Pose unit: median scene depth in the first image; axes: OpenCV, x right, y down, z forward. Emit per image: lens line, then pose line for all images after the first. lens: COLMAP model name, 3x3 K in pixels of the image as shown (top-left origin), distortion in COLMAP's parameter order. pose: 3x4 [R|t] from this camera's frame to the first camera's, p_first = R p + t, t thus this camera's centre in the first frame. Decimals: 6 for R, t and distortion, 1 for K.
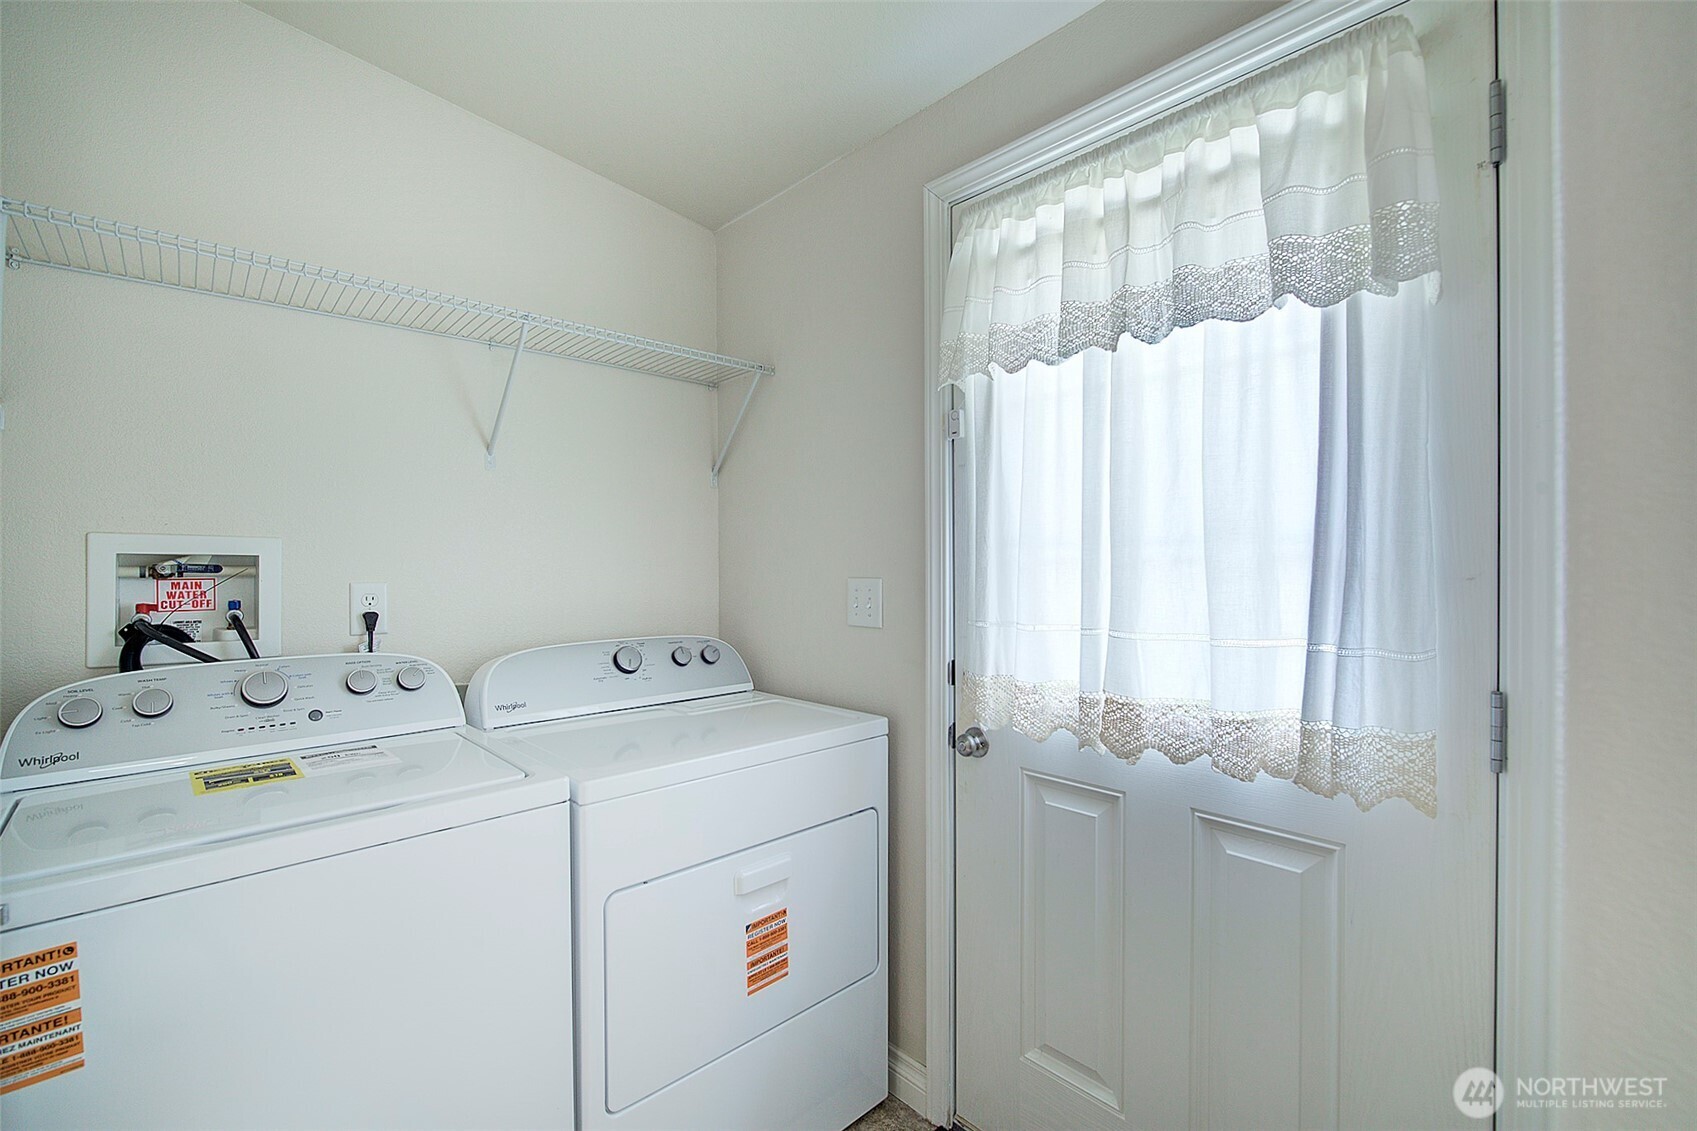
lens RADIAL K [[736.0, 0, 848.1], [0, 736.0, 559.7], [0, 0, 1]] dist [0.021837, 0.000225]
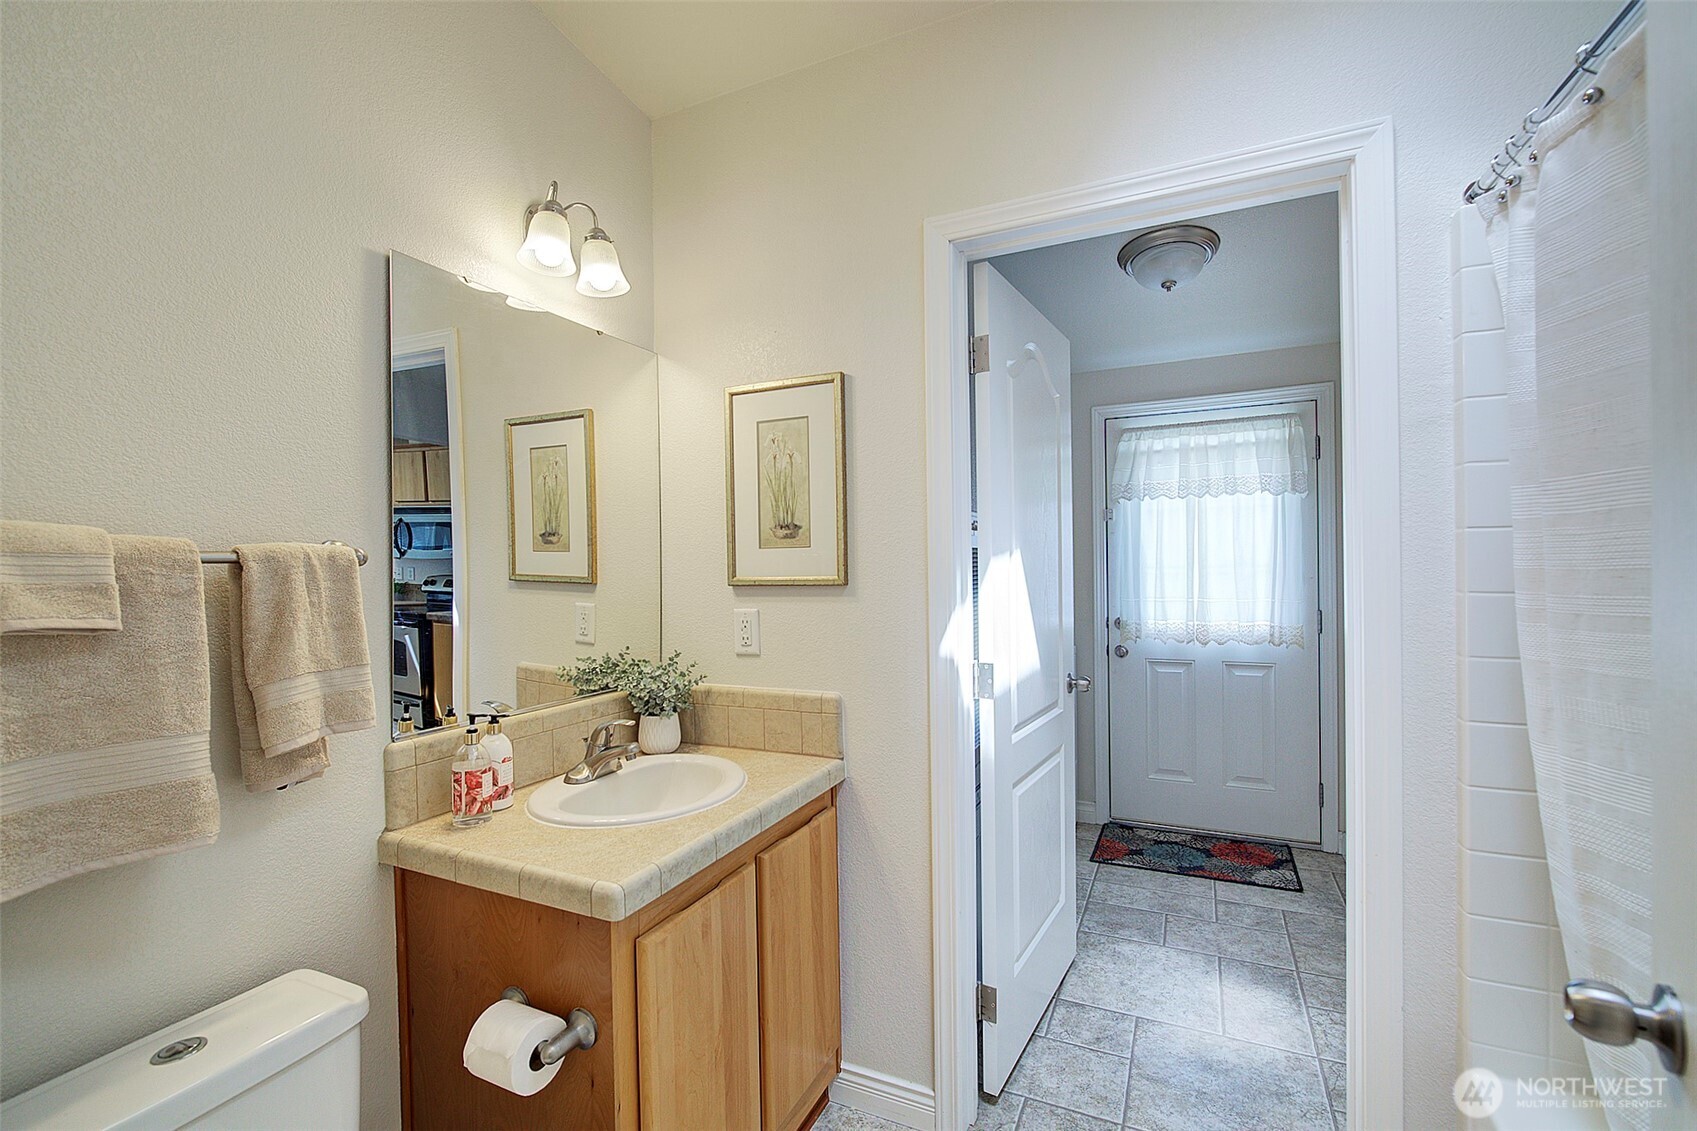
lens RADIAL K [[736.0, 0, 846.1], [0, 736.0, 577.3], [0, 0, 1]] dist [0.021837, 0.000225]
pose [[0.919924, -0.006430, 0.392045, -2.005878], [0.001822, 0.999925, 0.012124, -0.023078], [-0.392093, -0.010439, 0.919866, -1.058837]]
